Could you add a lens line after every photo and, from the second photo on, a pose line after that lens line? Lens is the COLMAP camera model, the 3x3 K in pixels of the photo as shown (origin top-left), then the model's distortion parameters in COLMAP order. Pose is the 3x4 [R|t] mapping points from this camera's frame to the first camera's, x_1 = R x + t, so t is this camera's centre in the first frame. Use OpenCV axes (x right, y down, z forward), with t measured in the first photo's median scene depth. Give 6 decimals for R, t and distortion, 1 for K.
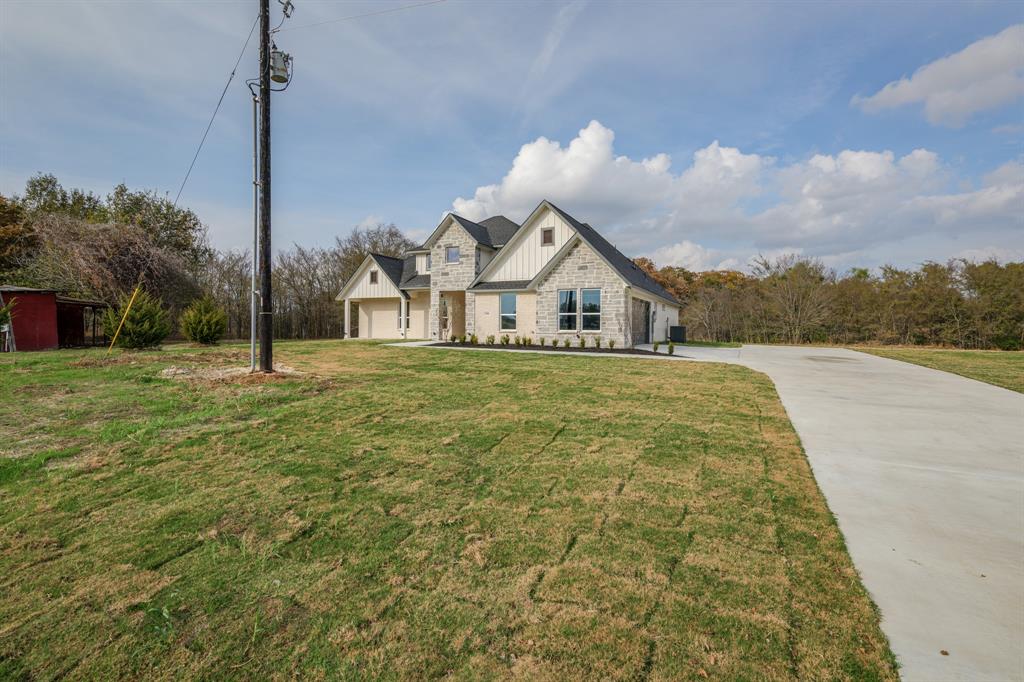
lens RADIAL K [[459.9, 0, 505.8], [0, 459.9, 324.1], [0, 0, 1]] dist [-0.000511, -0.000070]
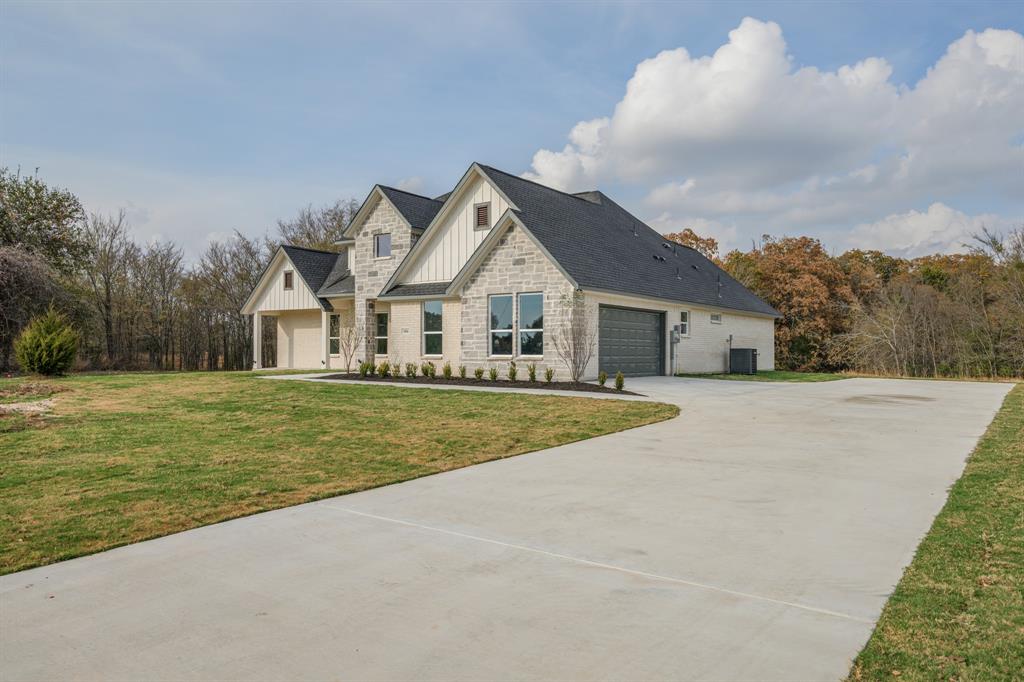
lens RADIAL K [[738.1, 0, 512.0], [0, 738.1, 341.0], [0, 0, 1]] dist [-0.000081, -0.000580]
pose [[0.987823, -0.006432, -0.155449, 0.245713], [0.004815, 0.999930, -0.010776, 0.003537], [0.155507, 0.009896, 0.987785, -0.048392]]
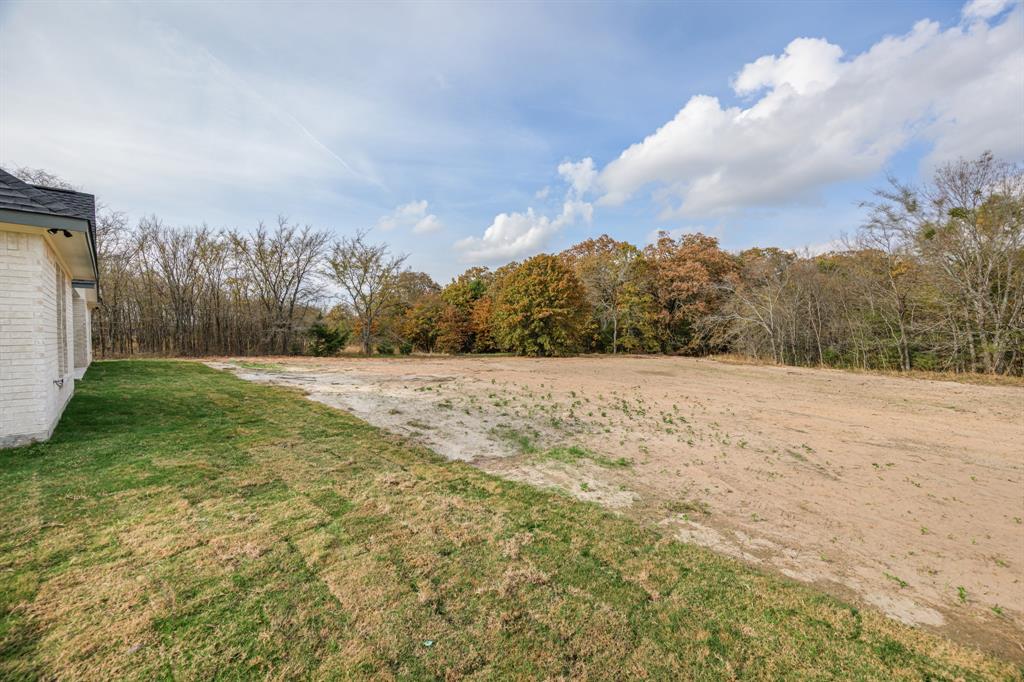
lens RADIAL K [[396.6, 0, 512.0], [0, 396.6, 341.0], [0, 0, 1]] dist [0.000765, 0.000105]
pose [[0.950817, -0.004080, -0.309727, 0.731519], [0.011763, 0.999668, 0.022943, 0.000548], [0.309530, -0.025458, 0.950549, 1.161872]]
